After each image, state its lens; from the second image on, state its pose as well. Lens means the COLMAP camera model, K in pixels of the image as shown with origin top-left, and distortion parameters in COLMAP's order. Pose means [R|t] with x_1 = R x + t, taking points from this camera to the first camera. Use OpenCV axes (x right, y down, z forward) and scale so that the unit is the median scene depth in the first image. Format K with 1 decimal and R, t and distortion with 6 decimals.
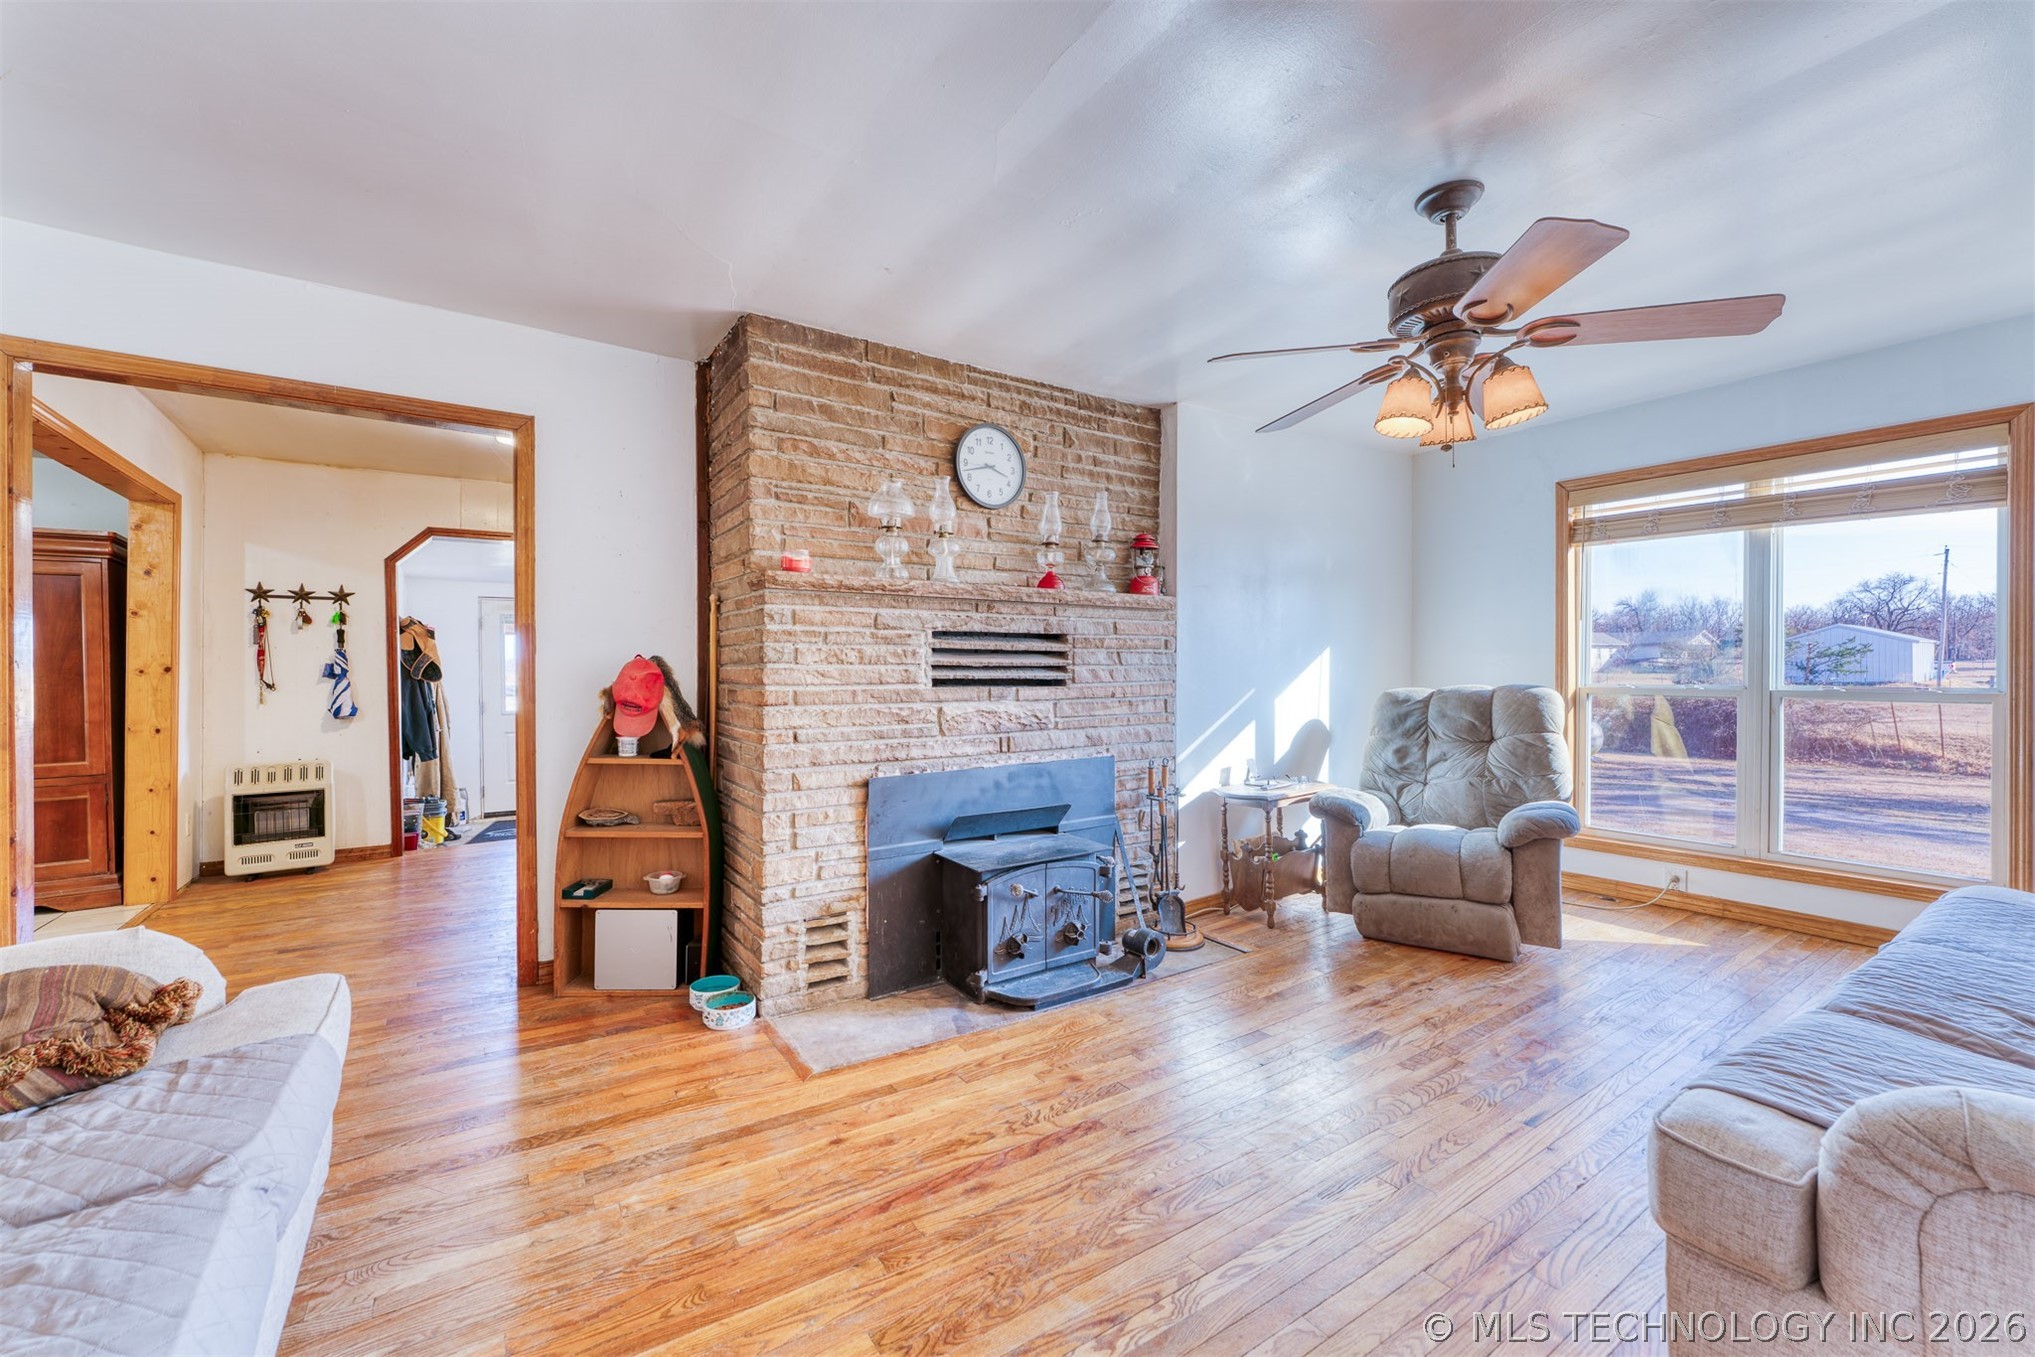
lens RADIAL K [[820.9, 0, 1026.9], [0, 820.9, 686.4], [0, 0, 1]] dist [0.000963, 0.000153]
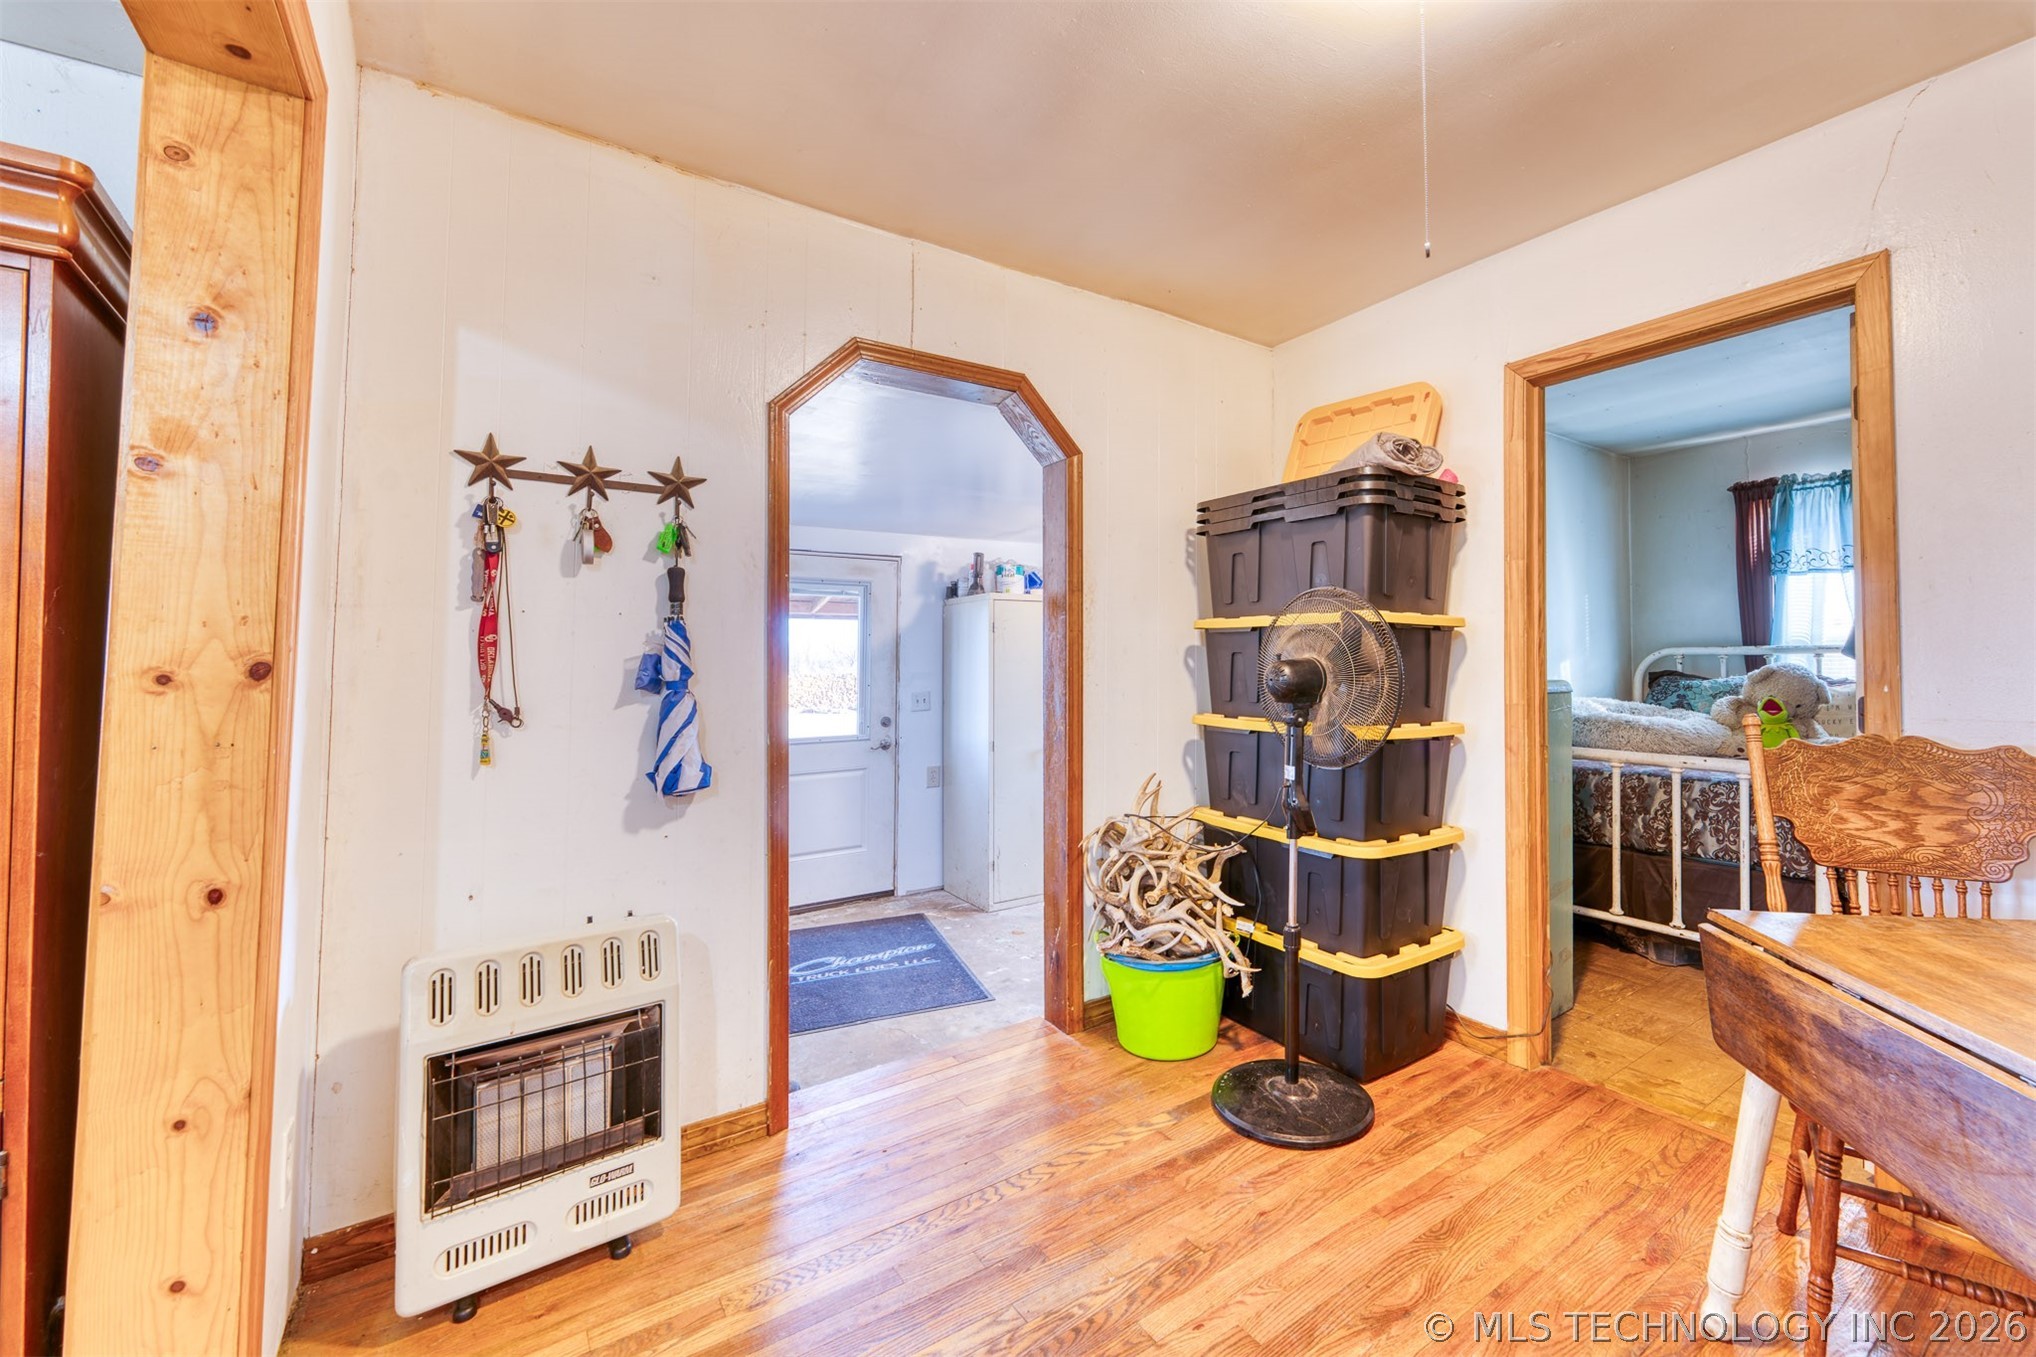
lens RADIAL K [[846.4, 0, 1109.8], [0, 846.4, 646.1], [0, 0, 1]] dist [-0.000480, -0.000406]
pose [[0.999142, -0.001469, 0.041398, -0.679837], [0.003359, 0.998953, -0.045623, -0.013100], [-0.041288, 0.045723, 0.998101, 0.619875]]
